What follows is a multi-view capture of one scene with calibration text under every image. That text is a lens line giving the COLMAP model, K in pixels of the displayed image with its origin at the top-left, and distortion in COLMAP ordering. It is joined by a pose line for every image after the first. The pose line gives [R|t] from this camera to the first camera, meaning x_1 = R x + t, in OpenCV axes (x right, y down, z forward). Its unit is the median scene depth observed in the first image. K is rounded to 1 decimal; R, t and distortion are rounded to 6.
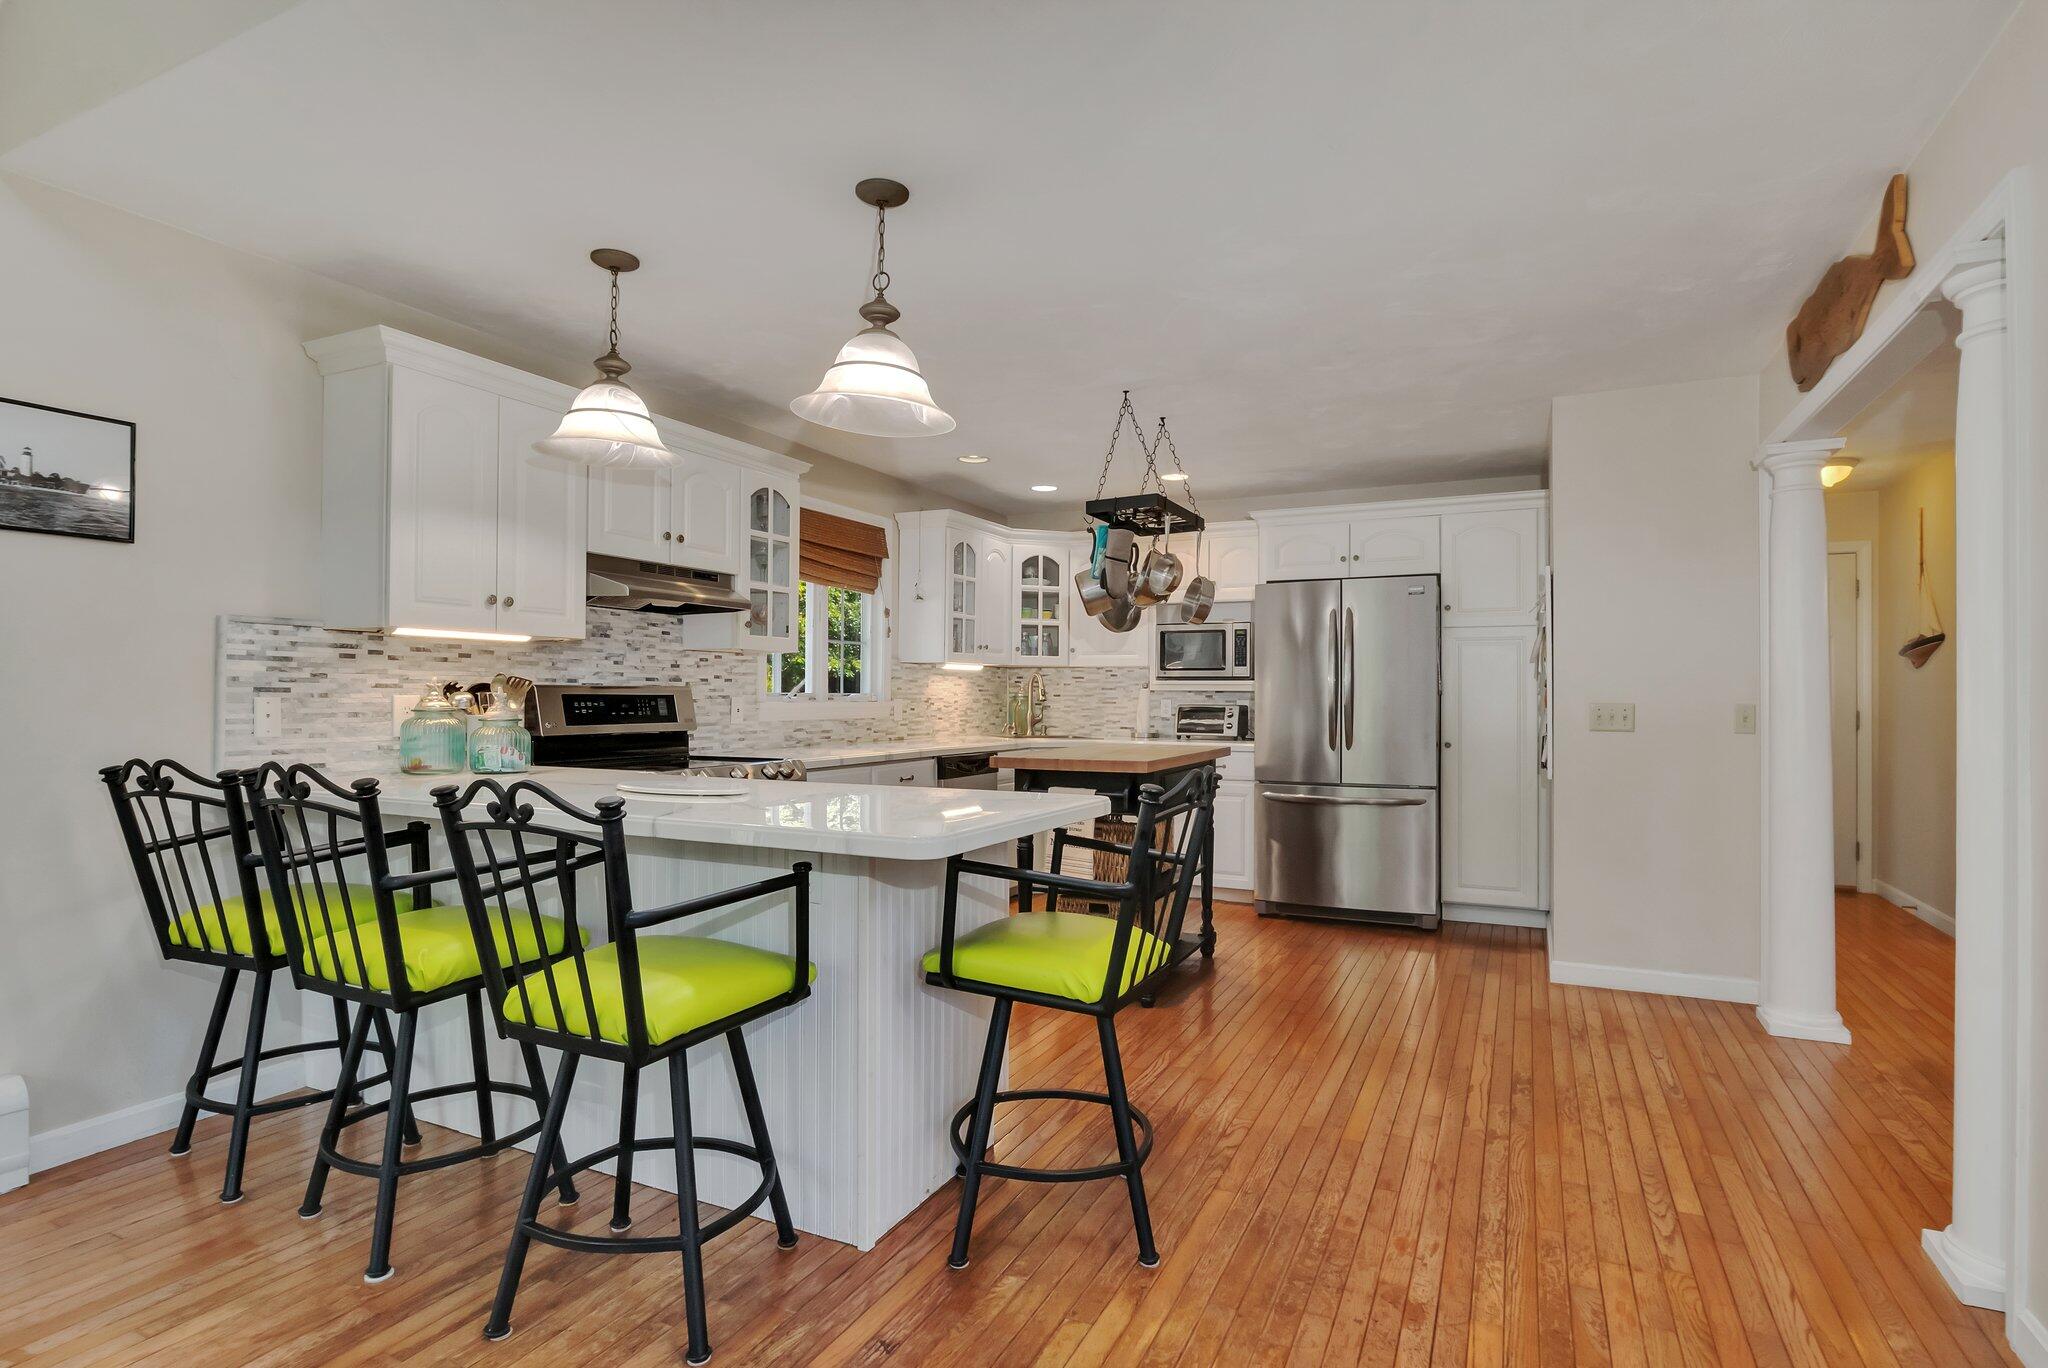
lens RADIAL K [[1038.2, 0, 1042.3], [0, 1038.2, 689.1], [0, 0, 1]] dist [-0.009357, -0.002629]
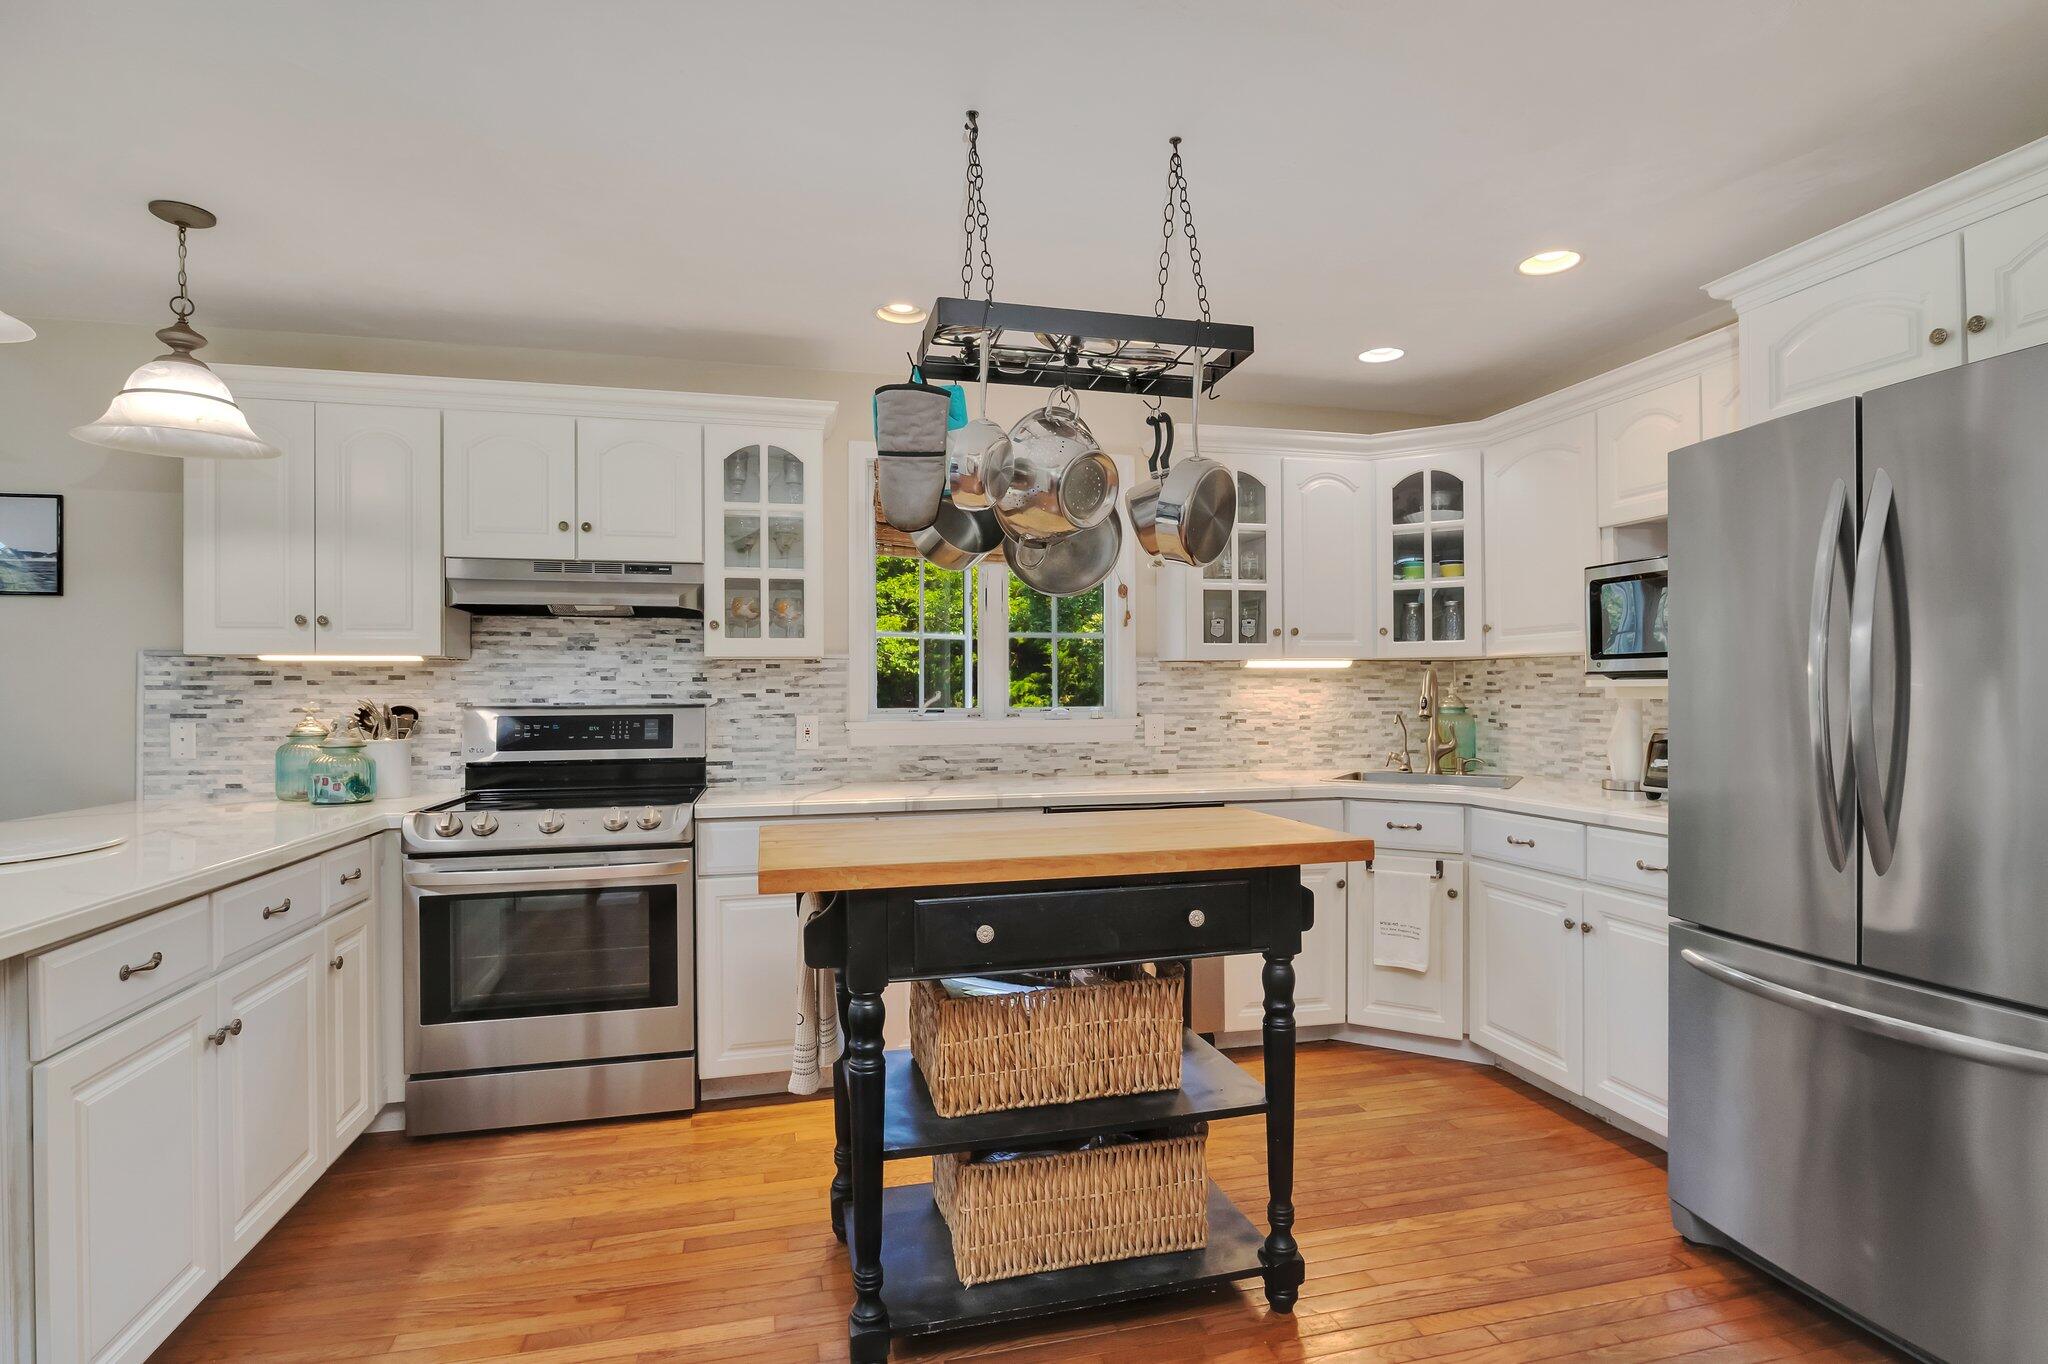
lens RADIAL K [[1038.2, 0, 1042.7], [0, 1038.2, 689.5], [0, 0, 1]] dist [-0.009357, -0.002629]
pose [[0.639083, -0.009308, -0.769082, 0.593024], [0.013282, 0.999911, -0.001065, -0.012477], [0.769023, -0.009534, 0.639150, 0.866515]]
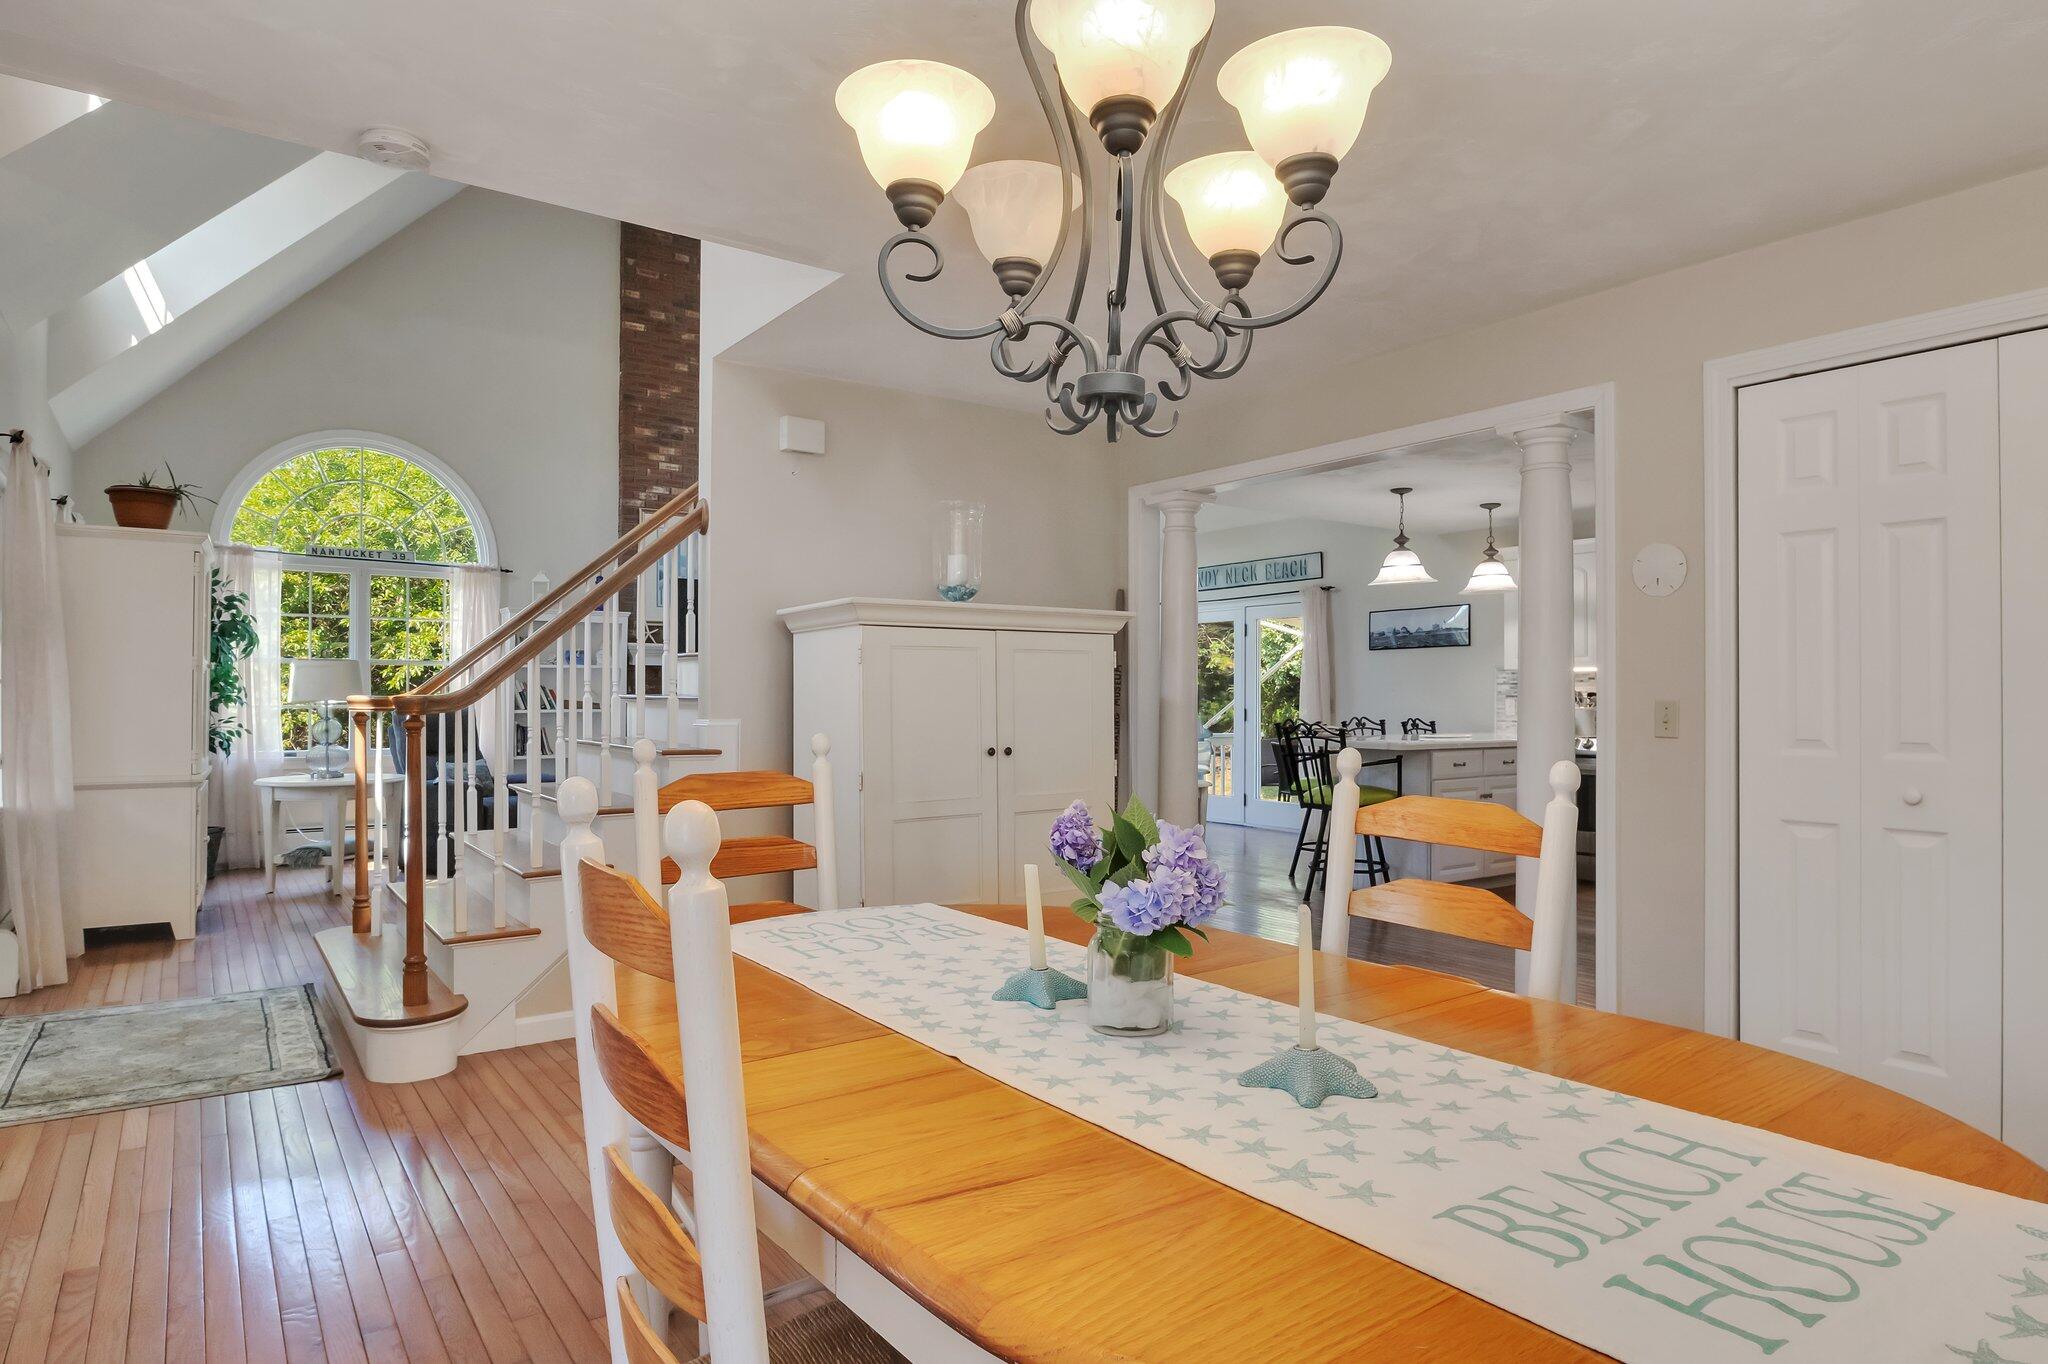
lens RADIAL K [[1196.3, 0, 1021.4], [0, 1196.3, 673.5], [0, 0, 1]] dist [-0.007981, -0.000789]
pose [[-0.485339, -0.024824, -0.873973, 2.052867], [0.001078, 0.999579, -0.028990, 0.024646], [0.874325, -0.015012, -0.485108, 1.183682]]
